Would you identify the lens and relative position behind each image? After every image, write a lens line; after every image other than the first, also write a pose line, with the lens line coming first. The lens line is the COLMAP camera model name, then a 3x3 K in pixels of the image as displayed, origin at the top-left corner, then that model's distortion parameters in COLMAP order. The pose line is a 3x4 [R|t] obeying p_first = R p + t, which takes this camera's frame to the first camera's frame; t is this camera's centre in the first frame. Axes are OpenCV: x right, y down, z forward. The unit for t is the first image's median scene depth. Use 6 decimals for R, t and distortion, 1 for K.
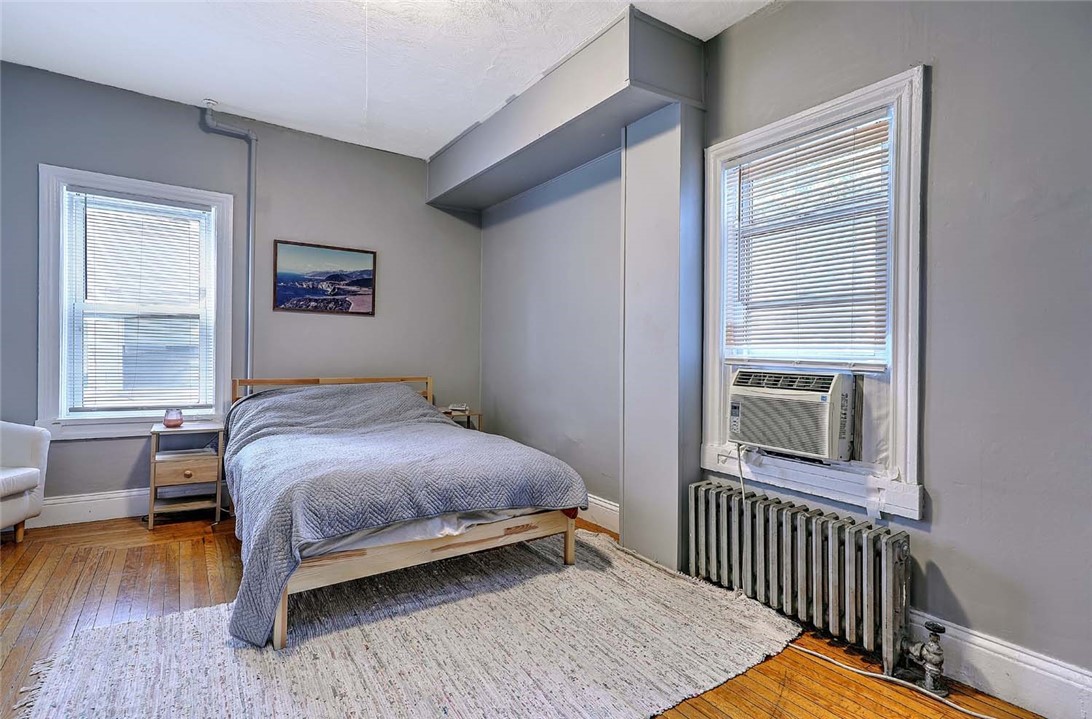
lens RADIAL K [[543.2, 0, 545.1], [0, 543.2, 361.2], [0, 0, 1]] dist [0.000593, -0.000296]
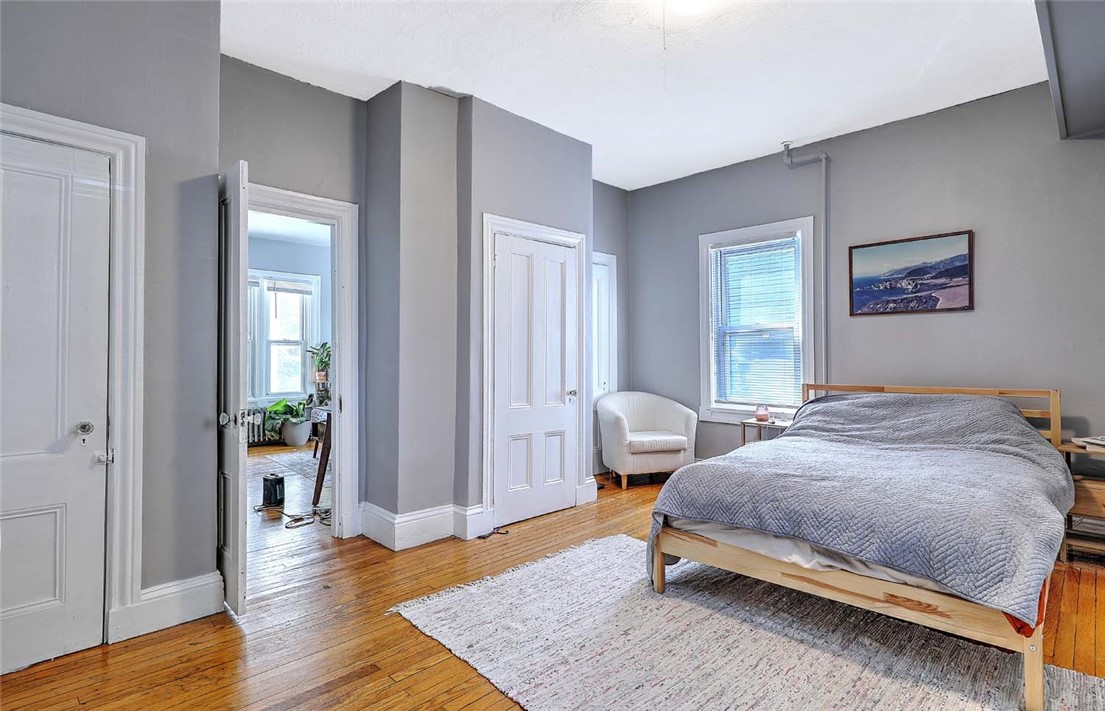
lens RADIAL K [[540.1, 0, 555.2], [0, 540.1, 353.3], [0, 0, 1]] dist [0.005118, 0.000435]
pose [[0.186157, -0.024163, -0.982223, 0.402946], [-0.003228, 0.999677, -0.025204, 0.001250], [0.982515, 0.007862, 0.186019, 0.291350]]
